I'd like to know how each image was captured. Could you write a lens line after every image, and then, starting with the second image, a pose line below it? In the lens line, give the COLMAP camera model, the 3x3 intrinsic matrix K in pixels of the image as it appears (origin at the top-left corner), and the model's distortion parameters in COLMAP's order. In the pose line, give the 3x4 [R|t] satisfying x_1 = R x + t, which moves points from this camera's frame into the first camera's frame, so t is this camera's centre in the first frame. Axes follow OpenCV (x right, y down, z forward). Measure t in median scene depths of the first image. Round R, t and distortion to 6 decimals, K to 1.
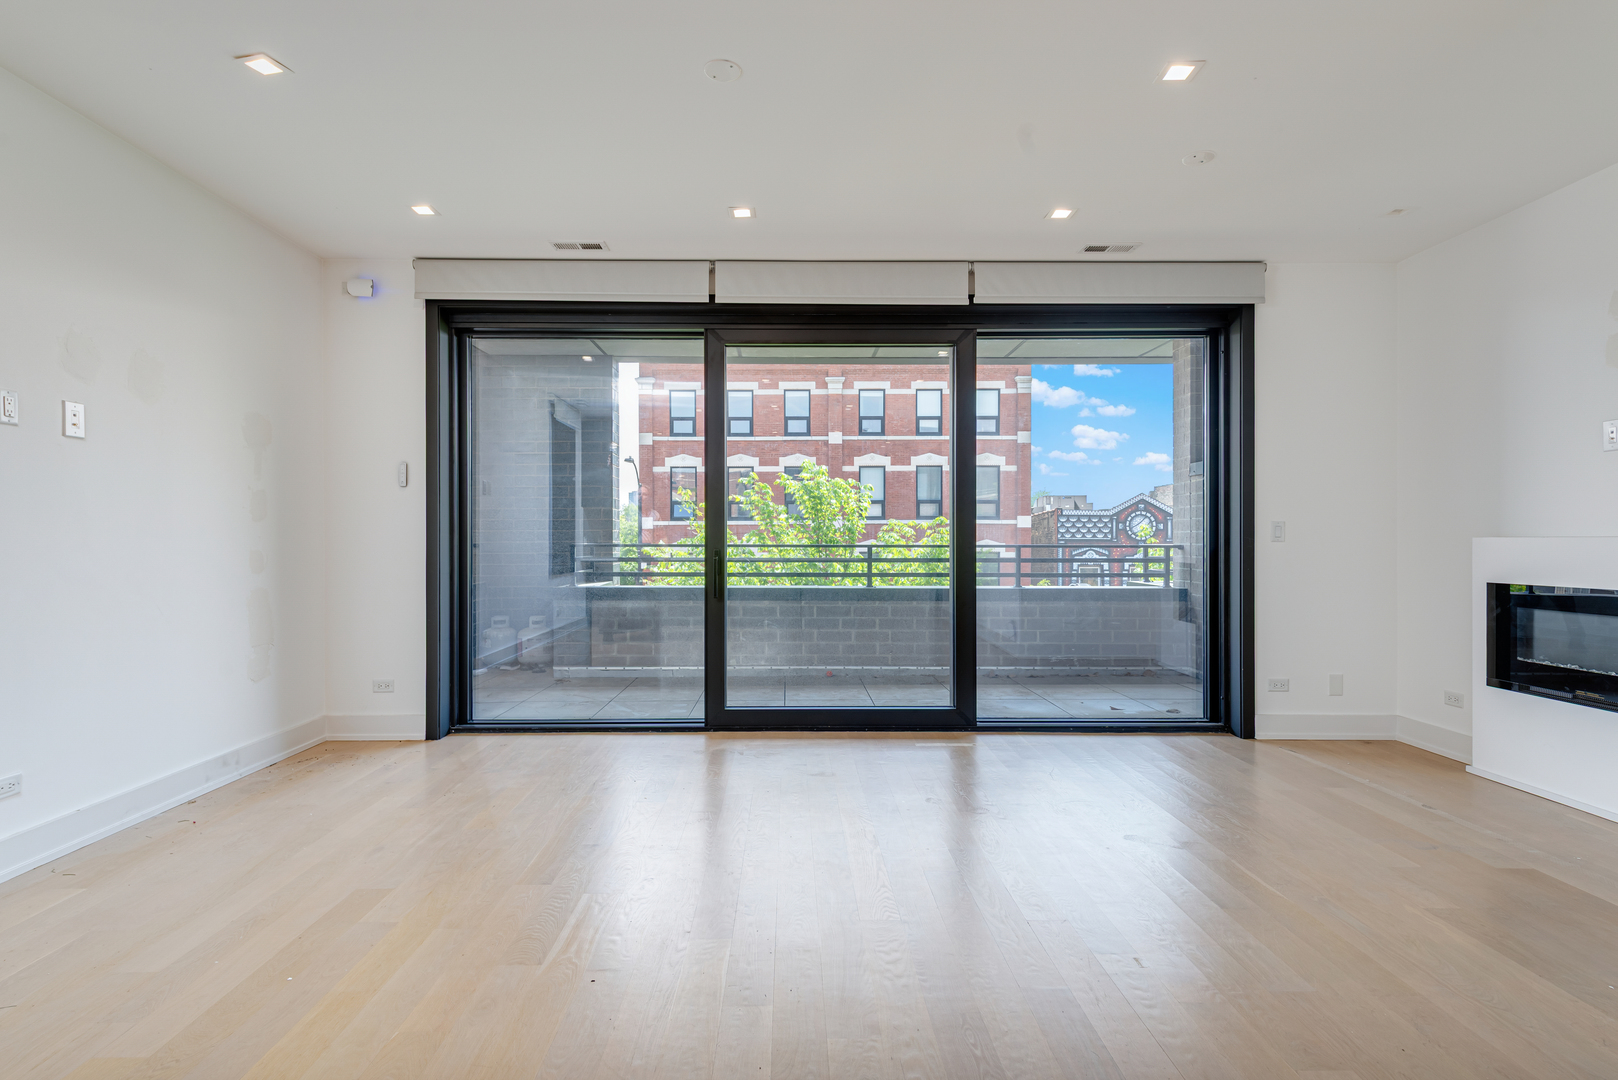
lens RADIAL K [[809.0, 0, 802.2], [0, 809.0, 540.4], [0, 0, 1]] dist [0.013301, -0.003122]
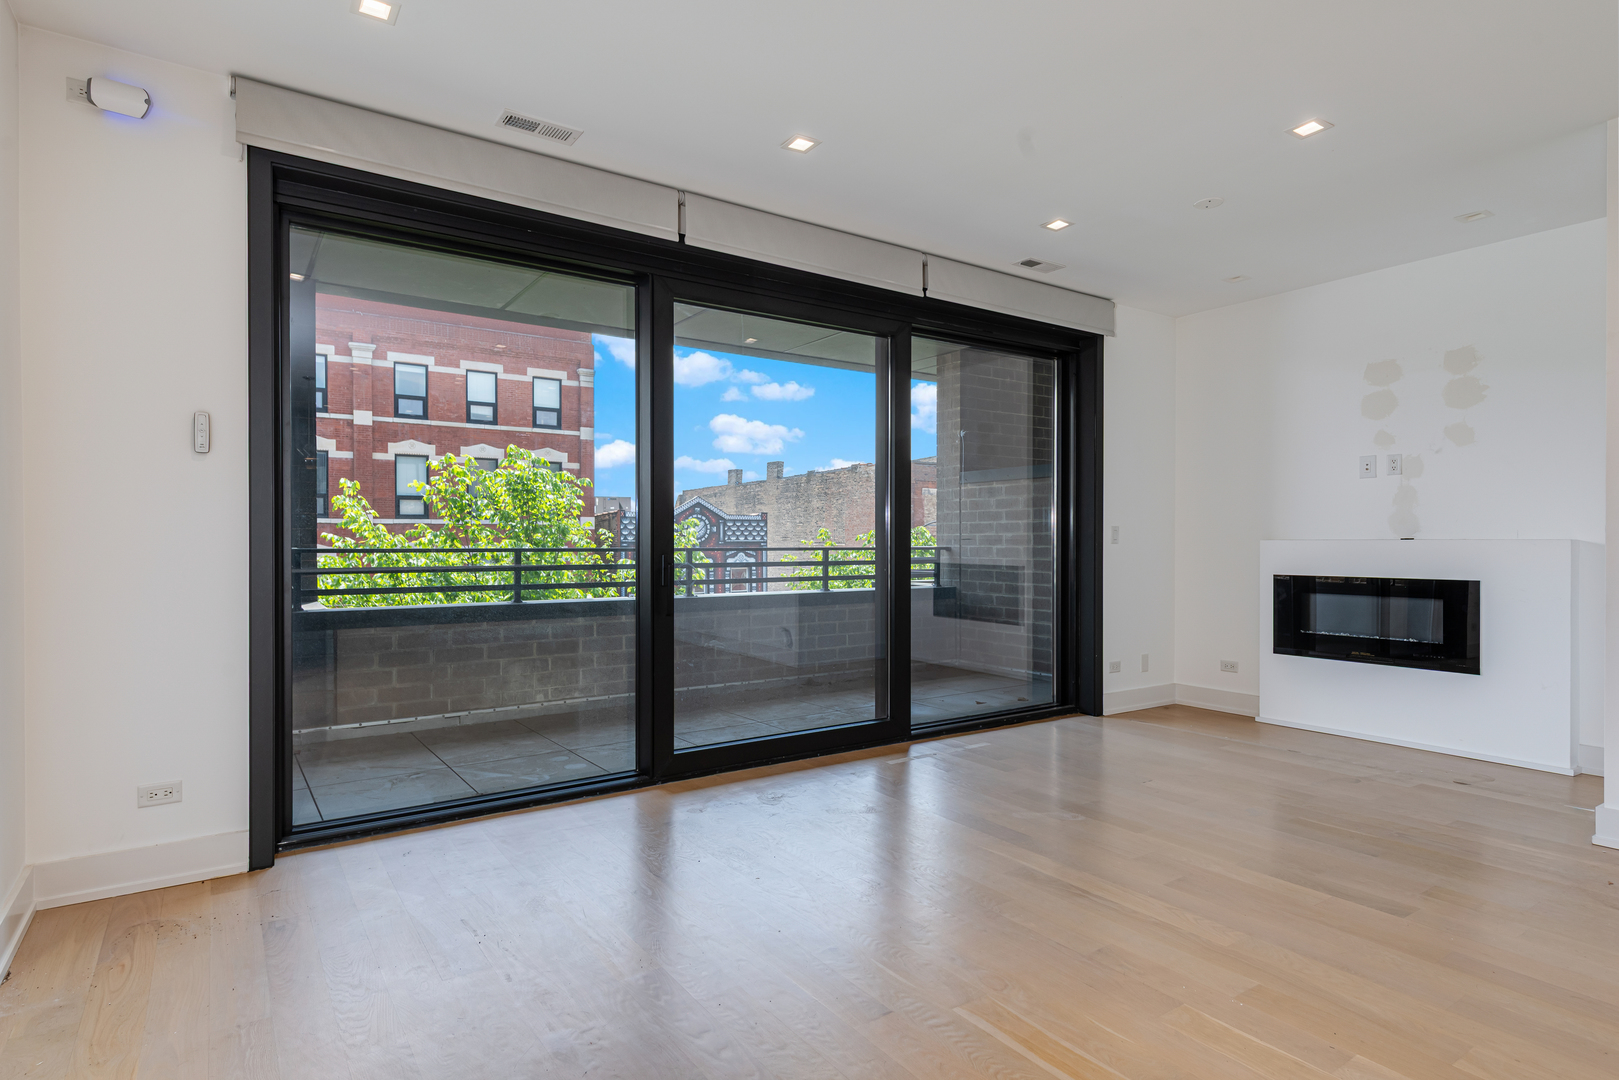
lens RADIAL K [[853.6, 0, 804.1], [0, 853.6, 547.1], [0, 0, 1]] dist [0.026623, -0.009941]
pose [[0.834728, -0.003788, 0.550649, -0.330663], [0.001395, 0.999988, 0.004765, 0.000186], [-0.550660, -0.003209, 0.834723, 0.160594]]
